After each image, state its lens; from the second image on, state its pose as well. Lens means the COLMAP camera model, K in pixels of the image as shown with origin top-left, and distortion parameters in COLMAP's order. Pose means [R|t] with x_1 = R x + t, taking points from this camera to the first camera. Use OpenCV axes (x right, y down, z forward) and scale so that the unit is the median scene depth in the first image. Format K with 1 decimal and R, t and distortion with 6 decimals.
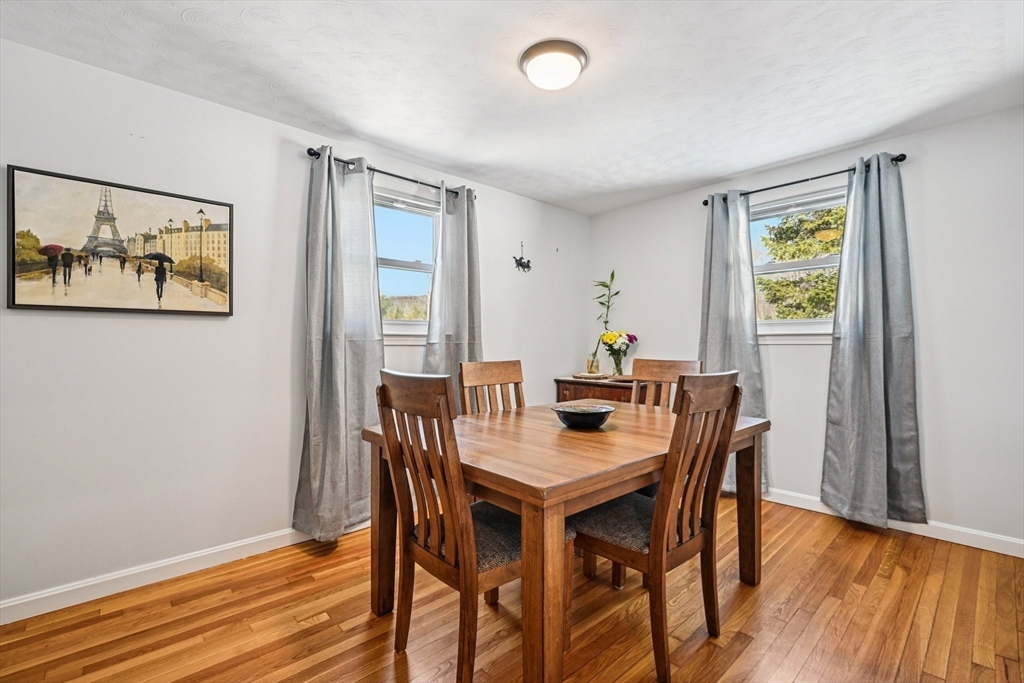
lens RADIAL K [[456.6, 0, 509.9], [0, 456.6, 341.9], [0, 0, 1]] dist [0.002645, -0.001228]
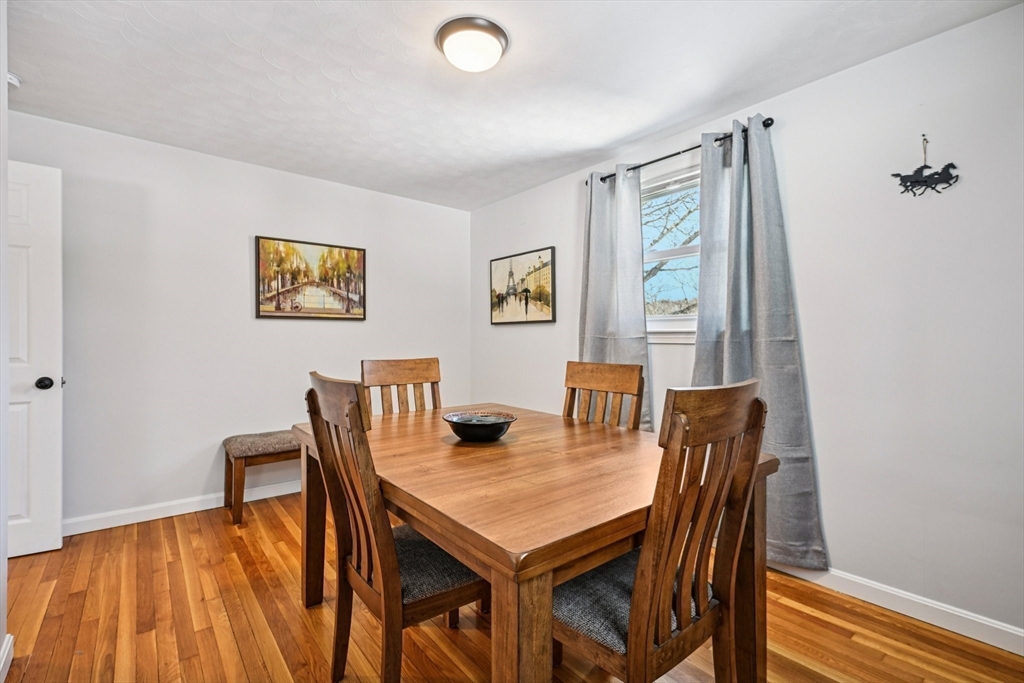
lens RADIAL K [[456.6, 0, 509.7], [0, 456.6, 338.8], [0, 0, 1]] dist [0.002645, -0.001228]
pose [[-0.056052, 0.002080, -0.998426, 0.937056], [0.004939, 0.999986, 0.001806, -0.007100], [0.998416, -0.004830, -0.056061, 1.017305]]
